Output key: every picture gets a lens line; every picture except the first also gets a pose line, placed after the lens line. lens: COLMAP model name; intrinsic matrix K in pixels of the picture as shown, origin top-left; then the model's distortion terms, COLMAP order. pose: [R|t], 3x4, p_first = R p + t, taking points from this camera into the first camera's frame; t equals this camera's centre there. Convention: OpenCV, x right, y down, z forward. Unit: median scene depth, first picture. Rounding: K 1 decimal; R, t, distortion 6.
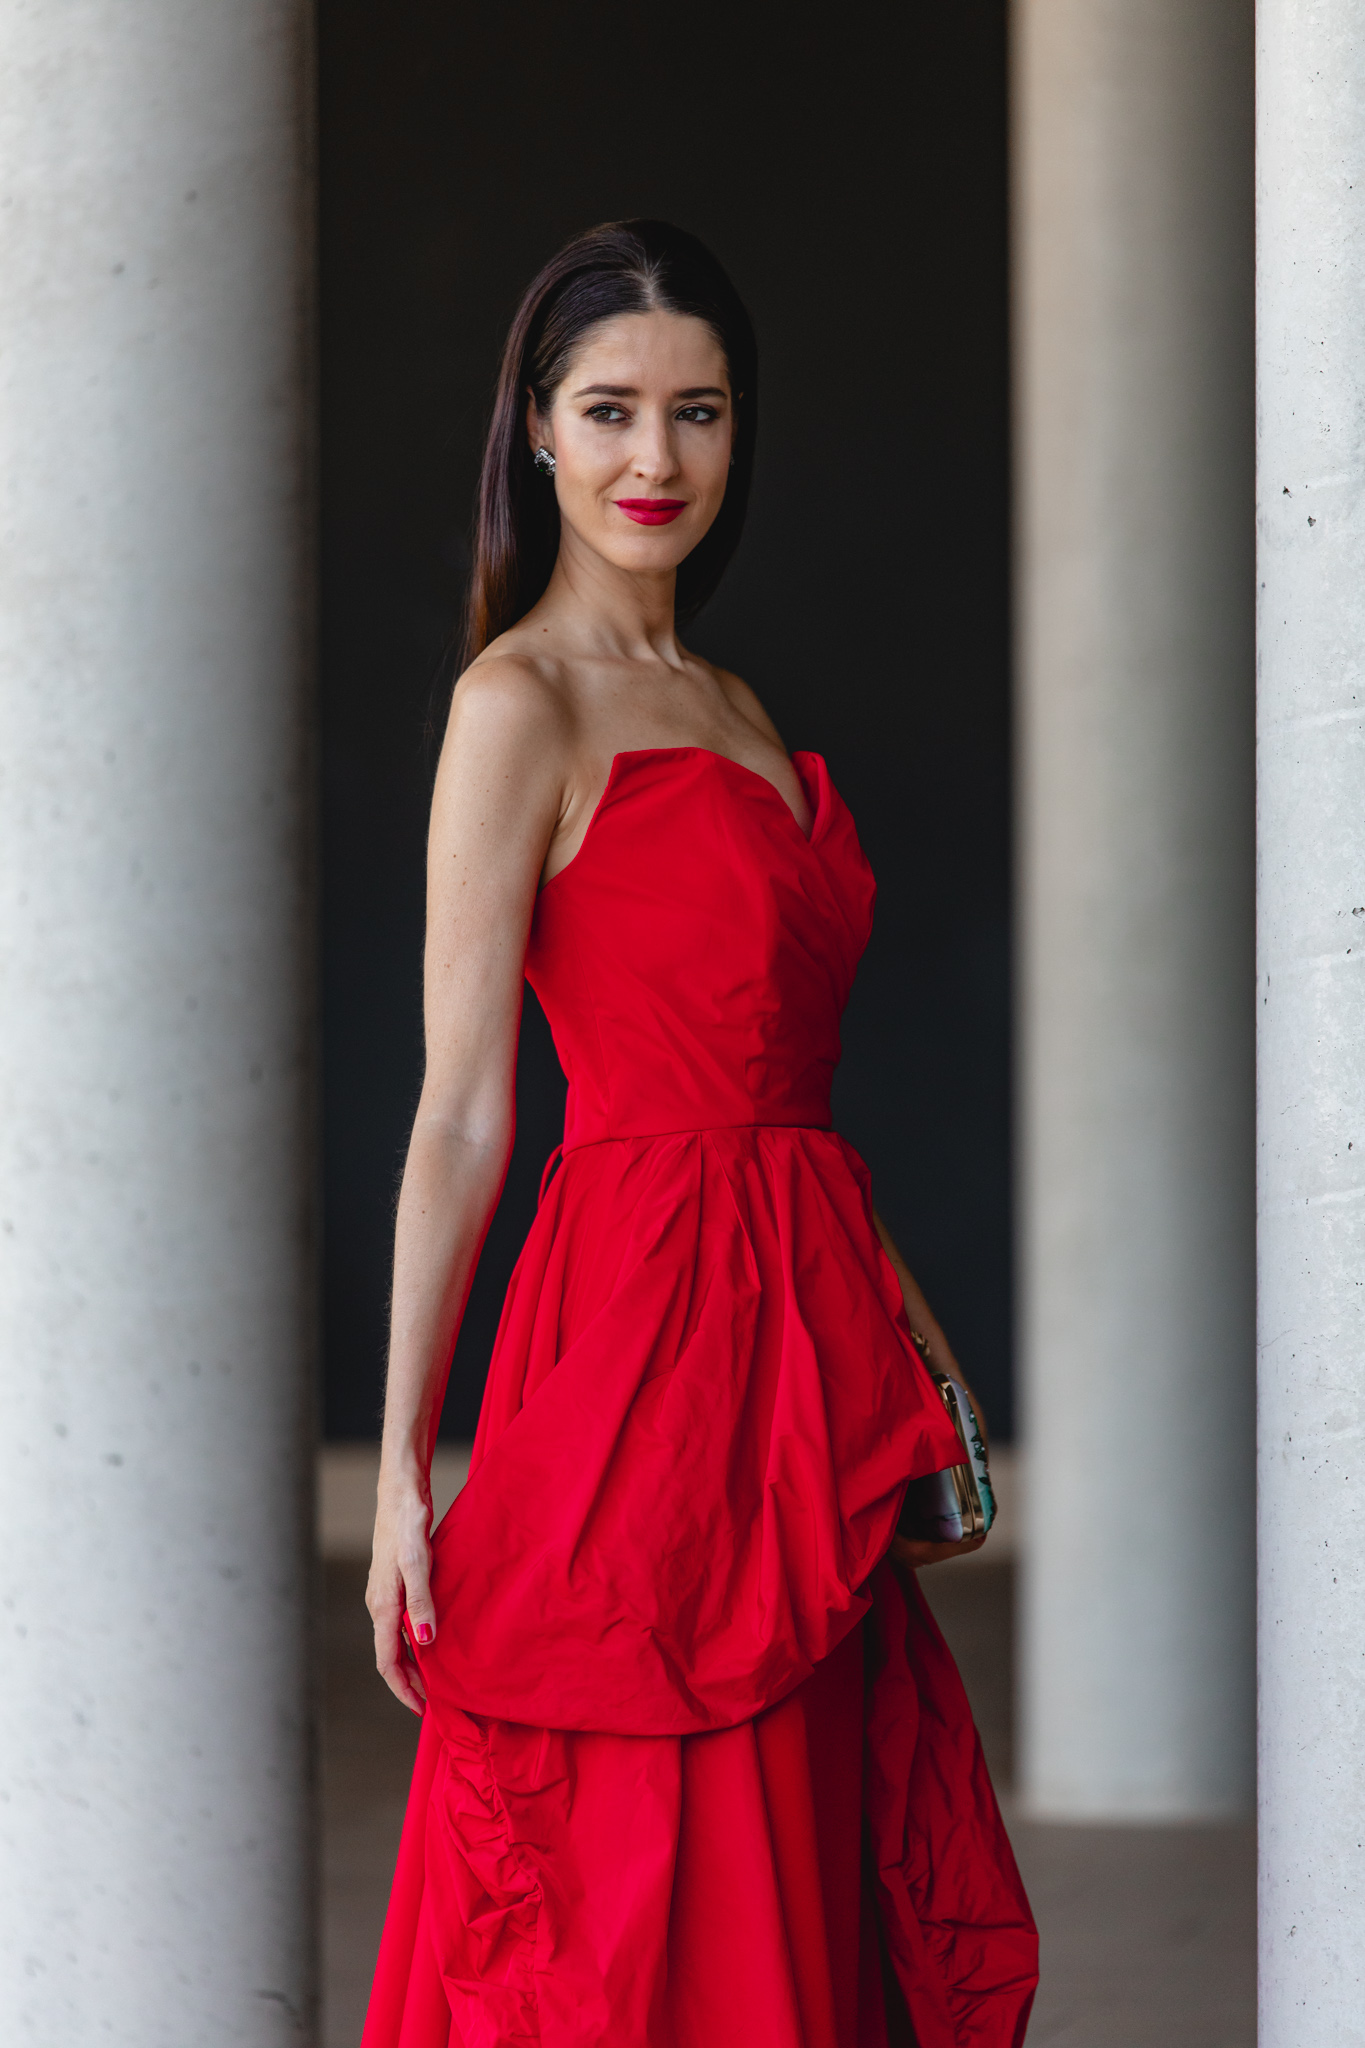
lens RADIAL K [[11044.0, 0, 682.1], [0, 11044.0, 1023.5], [0, 0, 1]] dist [-0.019640, -0.157375]
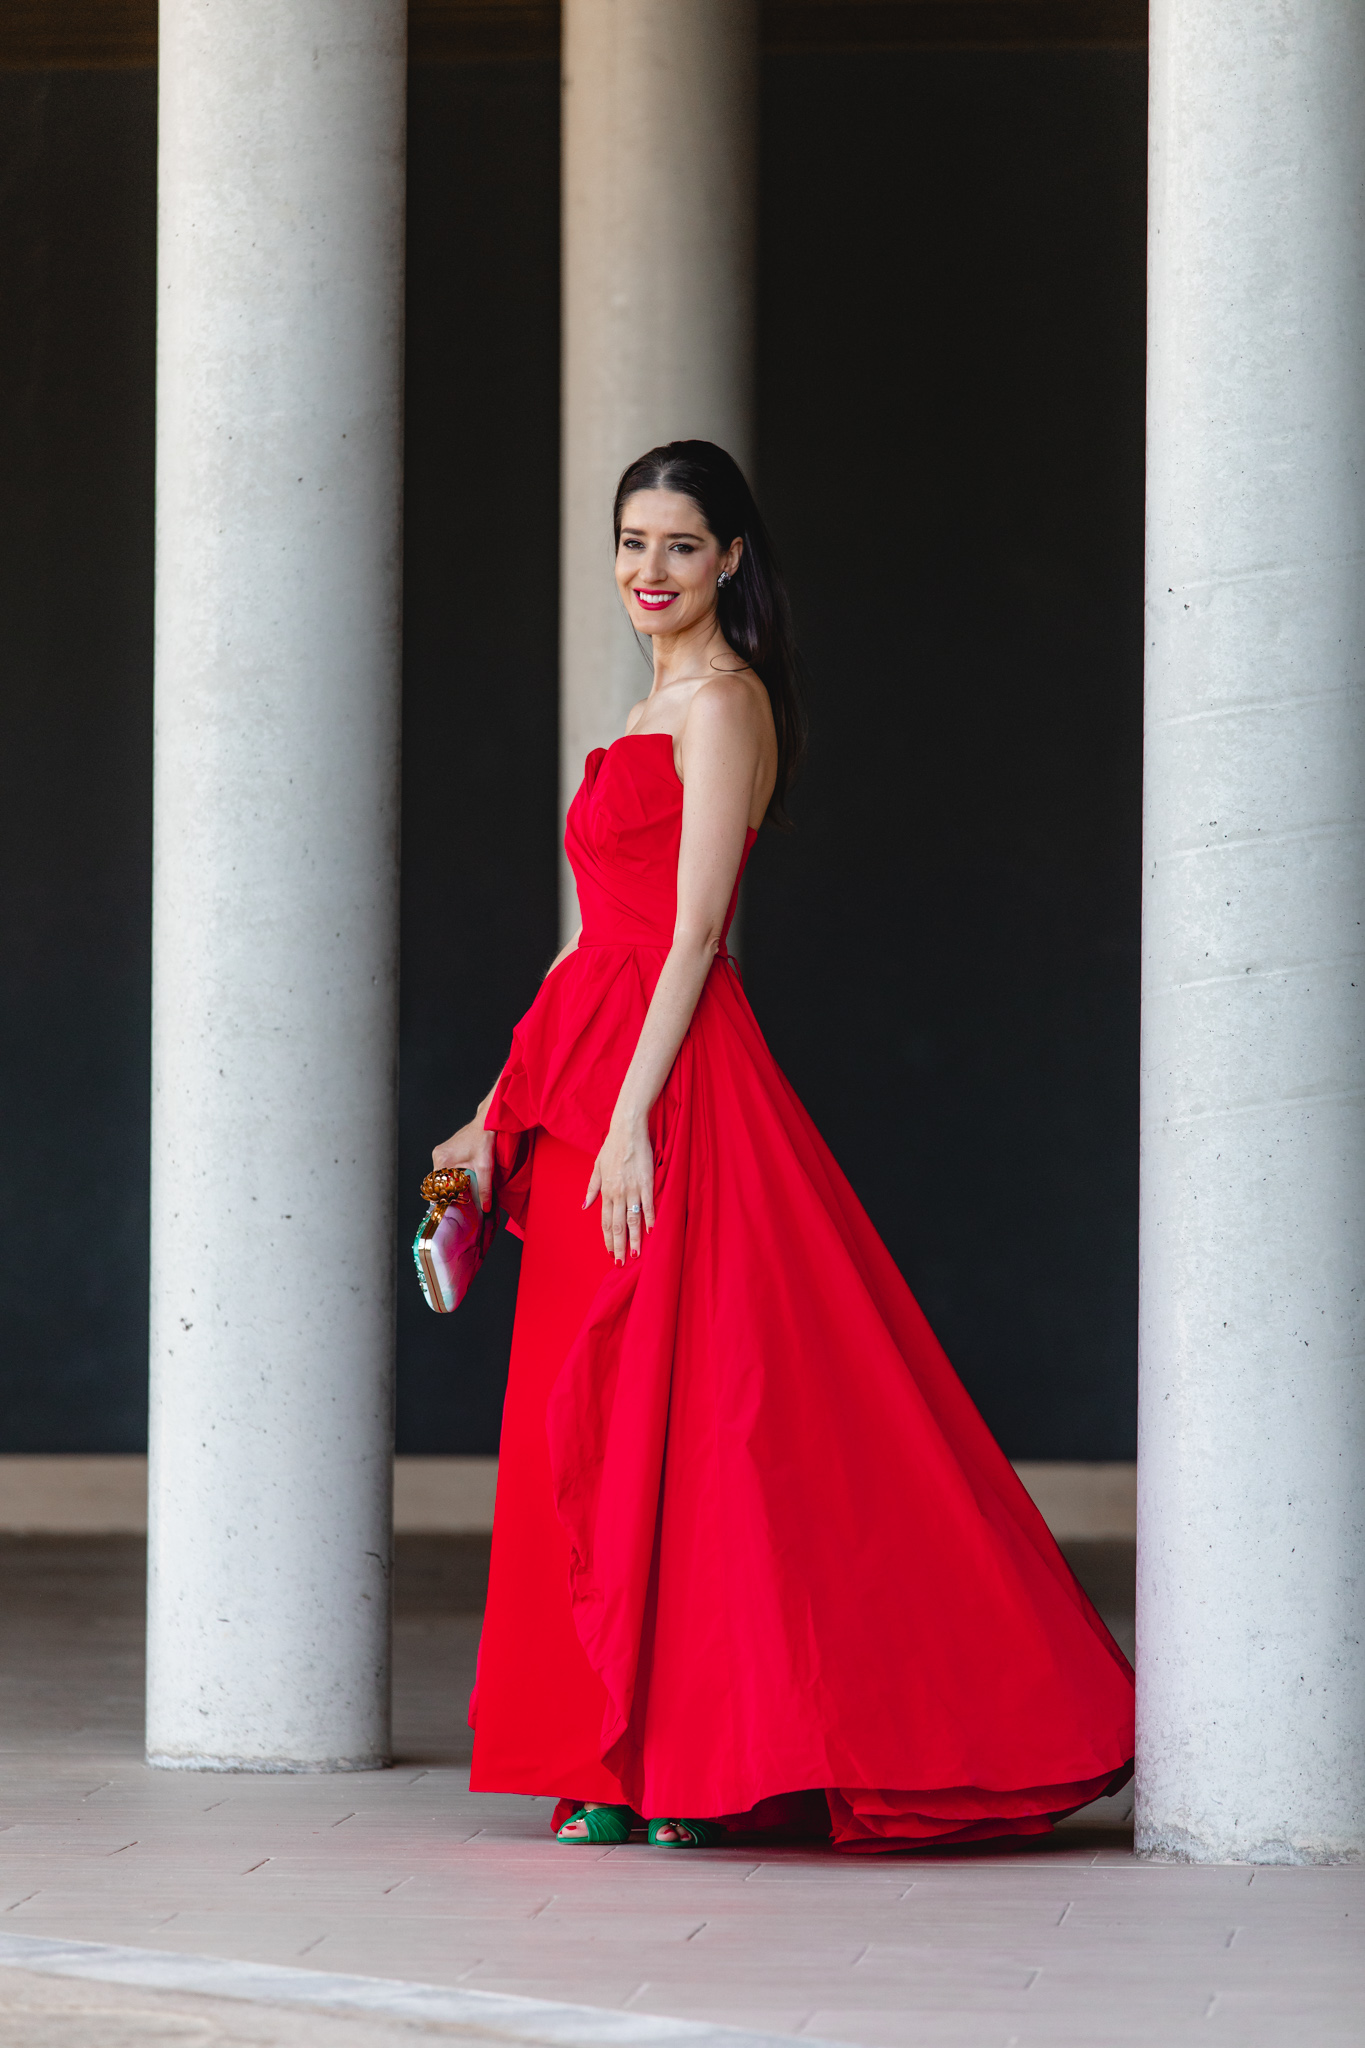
lens RADIAL K [[11404.9, 0, 683.1], [0, 11404.9, 1025.4], [0, 0, 1]] dist [0.005648, -5.847709]
pose [[0.991057, 0.011657, 0.132931, -0.216560], [-0.006455, 0.999199, -0.039496, 0.077252], [-0.133285, 0.038284, 0.990338, -0.660253]]
